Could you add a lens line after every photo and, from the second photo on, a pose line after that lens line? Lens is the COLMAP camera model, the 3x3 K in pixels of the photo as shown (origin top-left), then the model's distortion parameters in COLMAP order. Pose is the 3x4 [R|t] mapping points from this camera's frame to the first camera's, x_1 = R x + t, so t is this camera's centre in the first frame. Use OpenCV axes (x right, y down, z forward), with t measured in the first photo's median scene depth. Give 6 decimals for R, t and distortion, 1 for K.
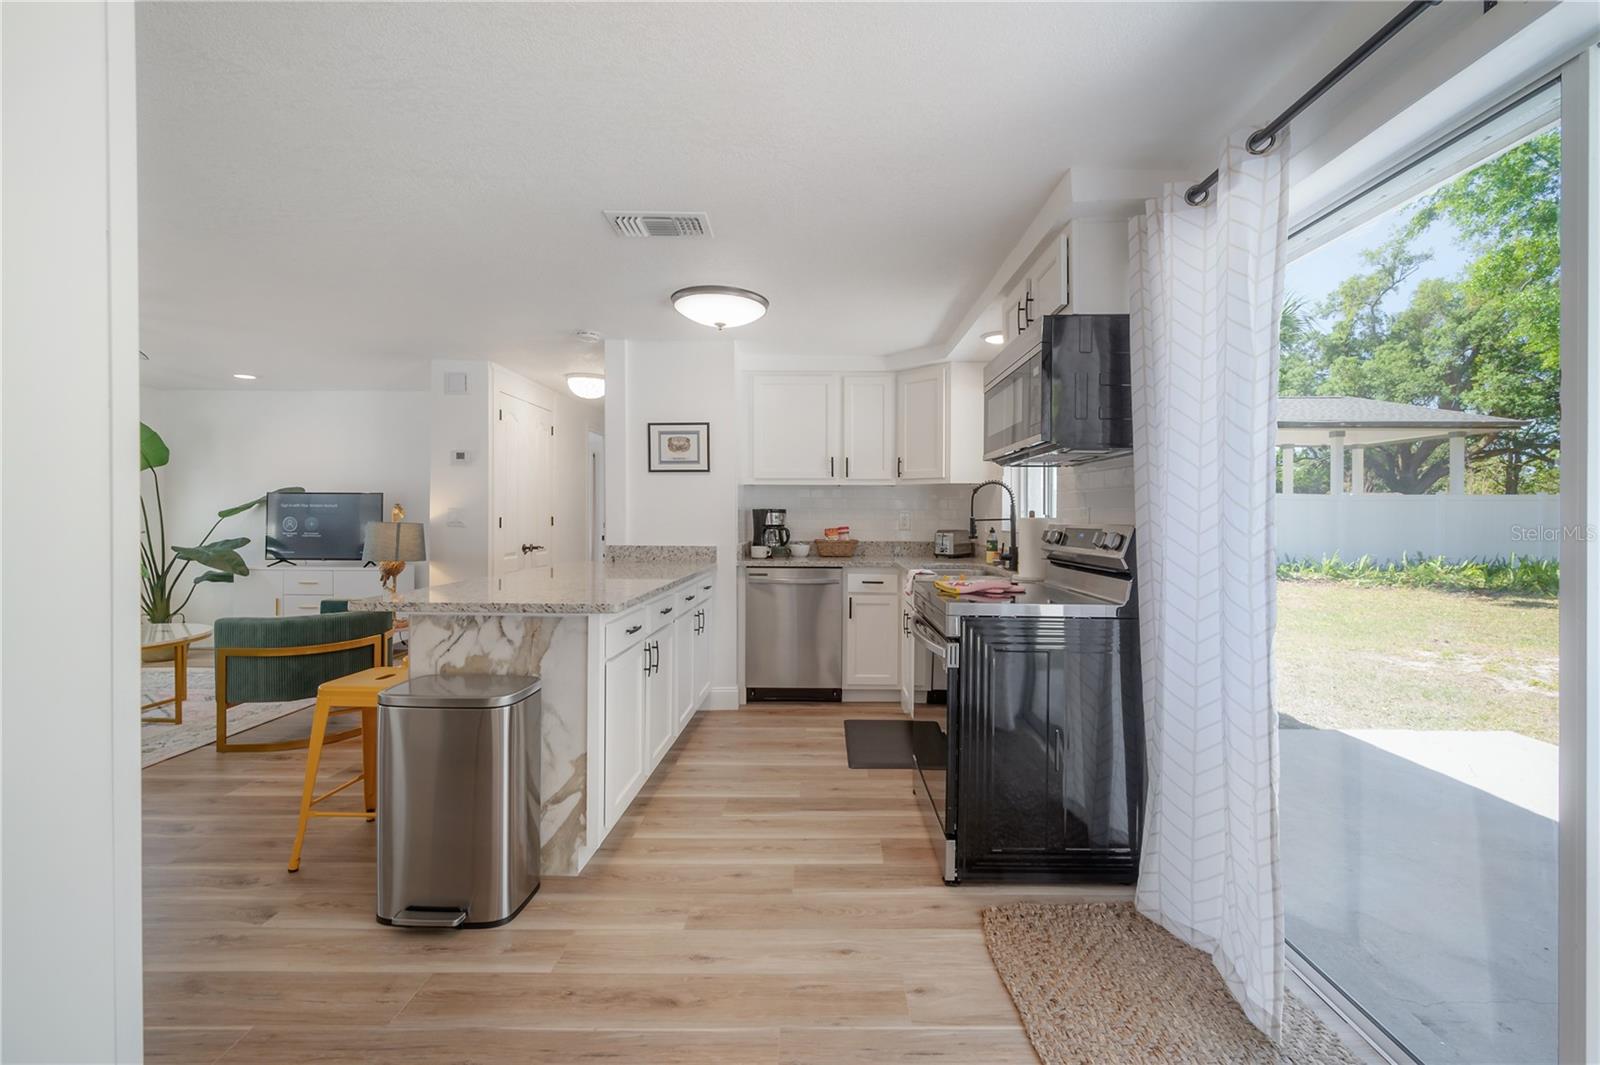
lens RADIAL K [[652.9, 0, 818.3], [0, 652.9, 518.4], [0, 0, 1]] dist [-0.000346, -0.000202]
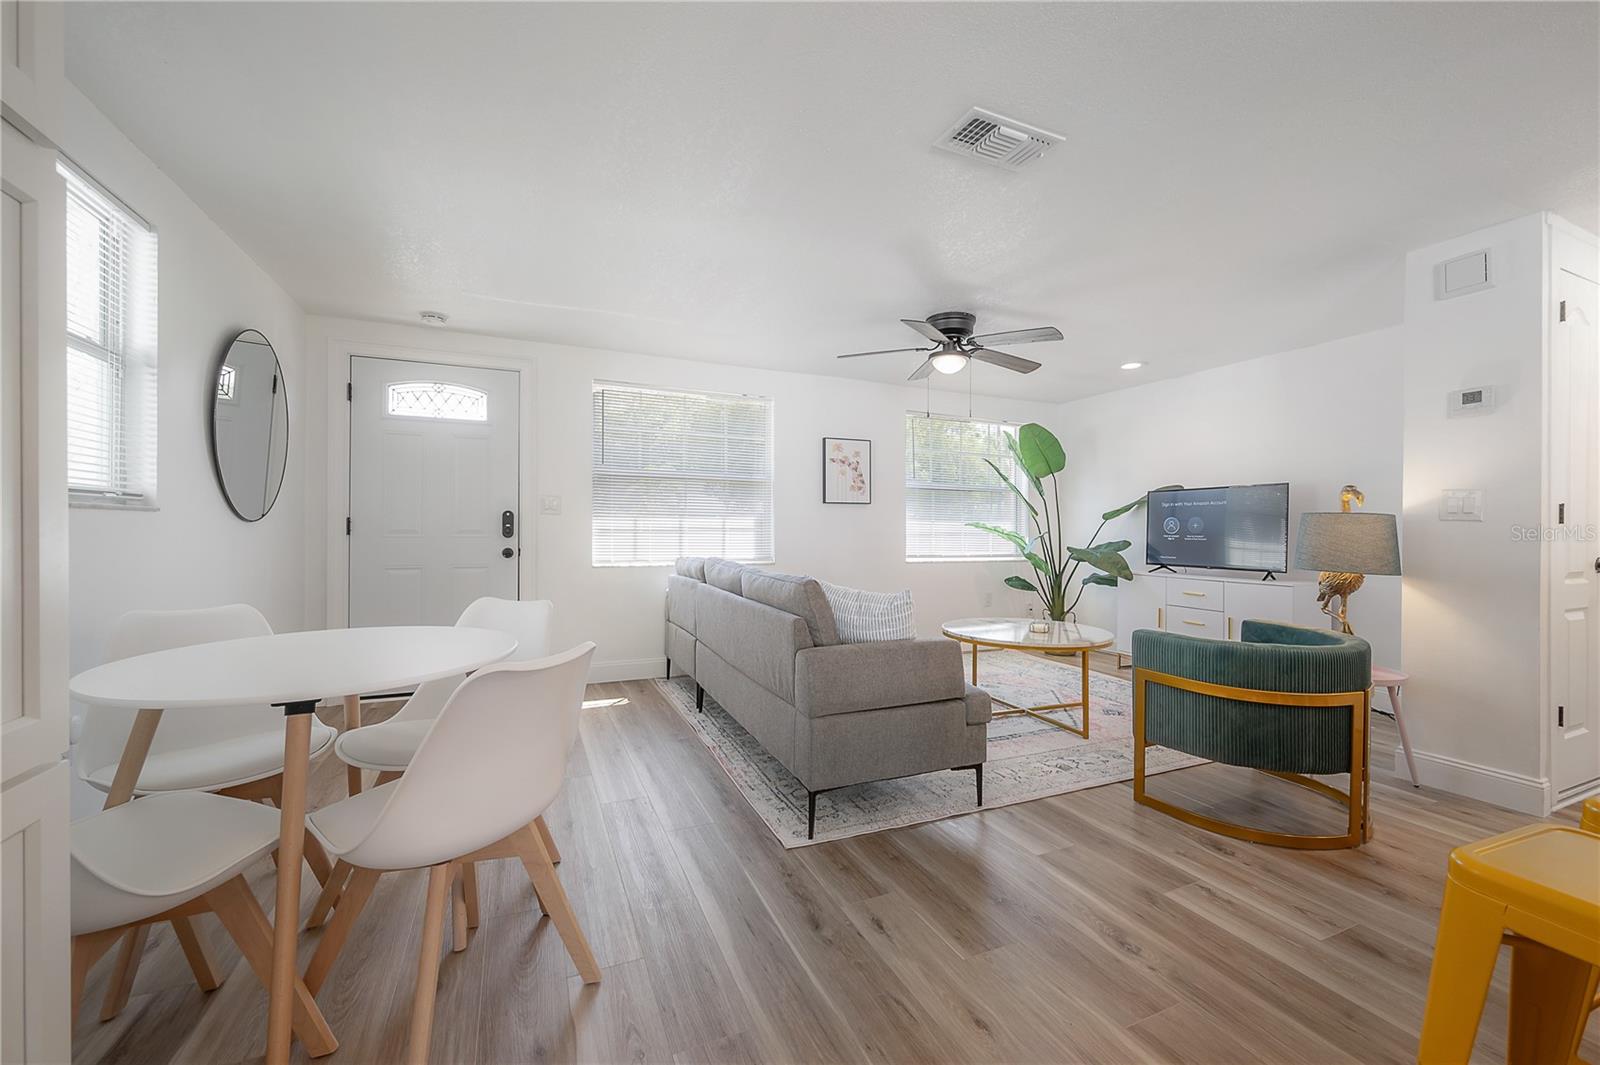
lens RADIAL K [[634.9, 0, 802.6], [0, 634.9, 526.5], [0, 0, 1]] dist [0.003303, 0.000281]
pose [[0.411870, -0.006418, -0.911220, -0.300568], [-0.009479, 0.999891, -0.011327, 0.032170], [0.911193, 0.013303, 0.411765, 0.246803]]
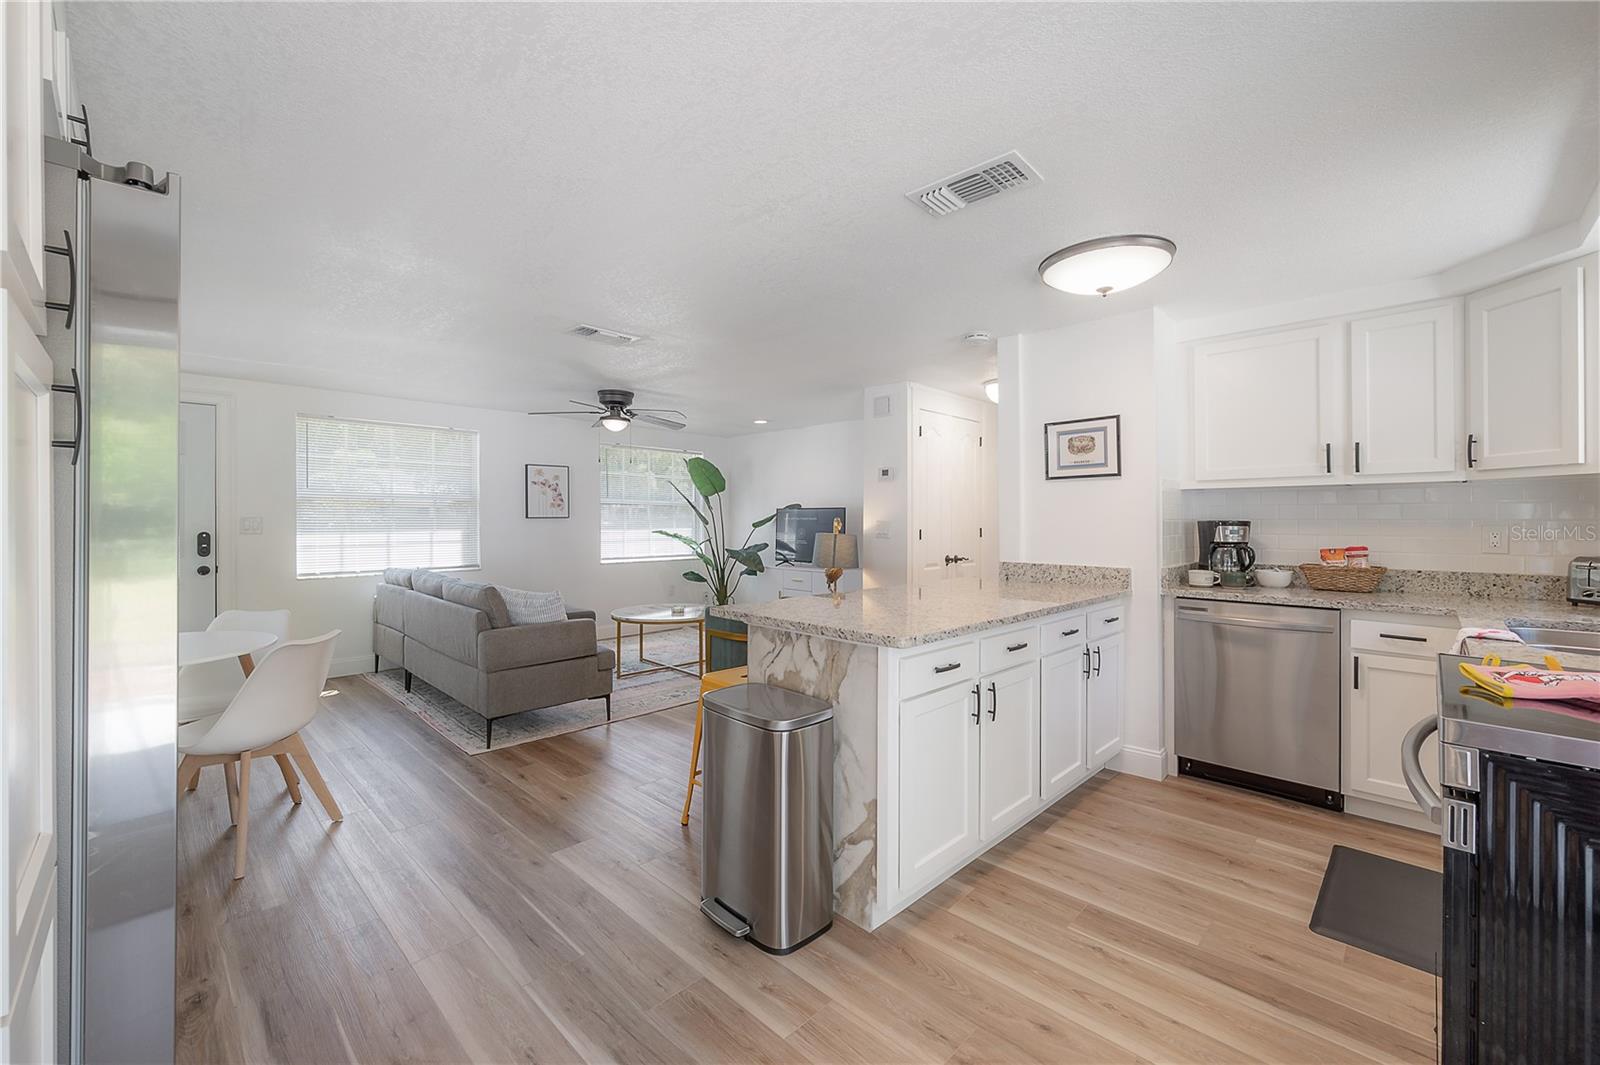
lens RADIAL K [[644.2, 0, 800.6], [0, 644.2, 520.5], [0, 0, 1]] dist [0.011797, -0.000756]
pose [[0.722986, -0.004478, -0.690848, 0.094825], [-0.000544, 0.999975, -0.007052, -0.009828], [0.690862, 0.005475, 0.722966, 0.142534]]
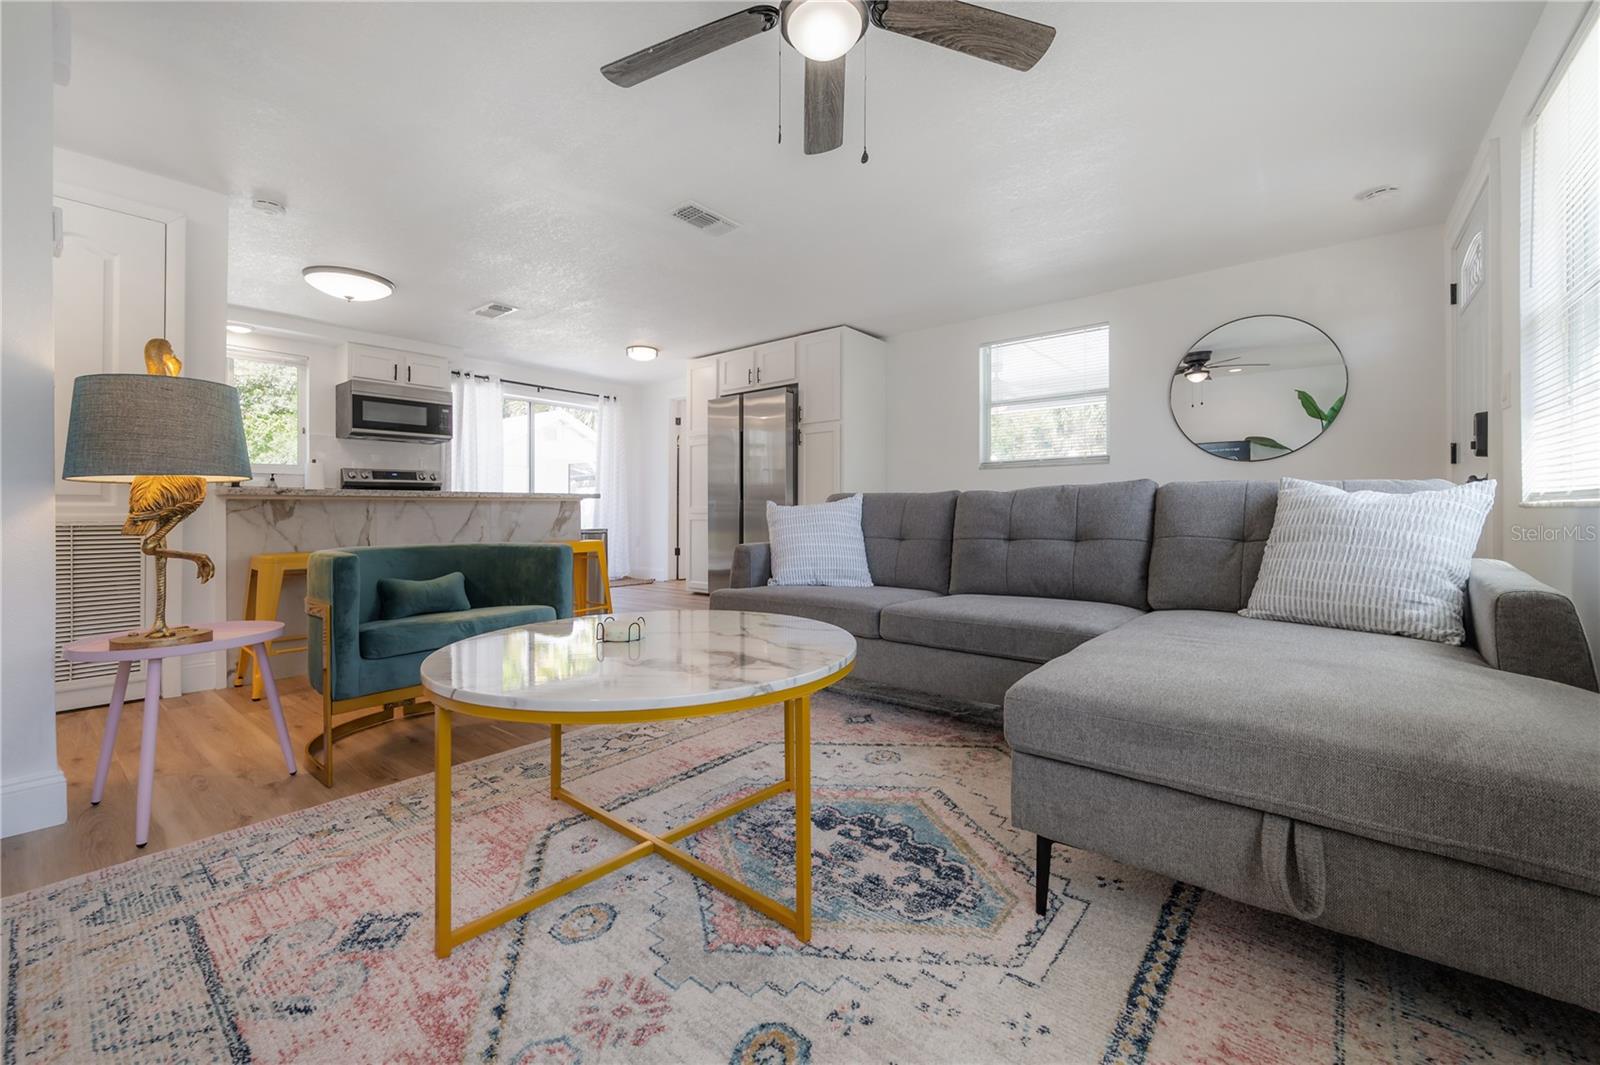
lens RADIAL K [[647.1, 0, 795.3], [0, 647.1, 509.8], [0, 0, 1]] dist [0.001049, 0.000166]
pose [[-0.774396, 0.000456, 0.632701, -1.253417], [0.005696, 0.999964, 0.006251, 0.085794], [-0.632676, 0.008445, -0.774371, 1.107916]]
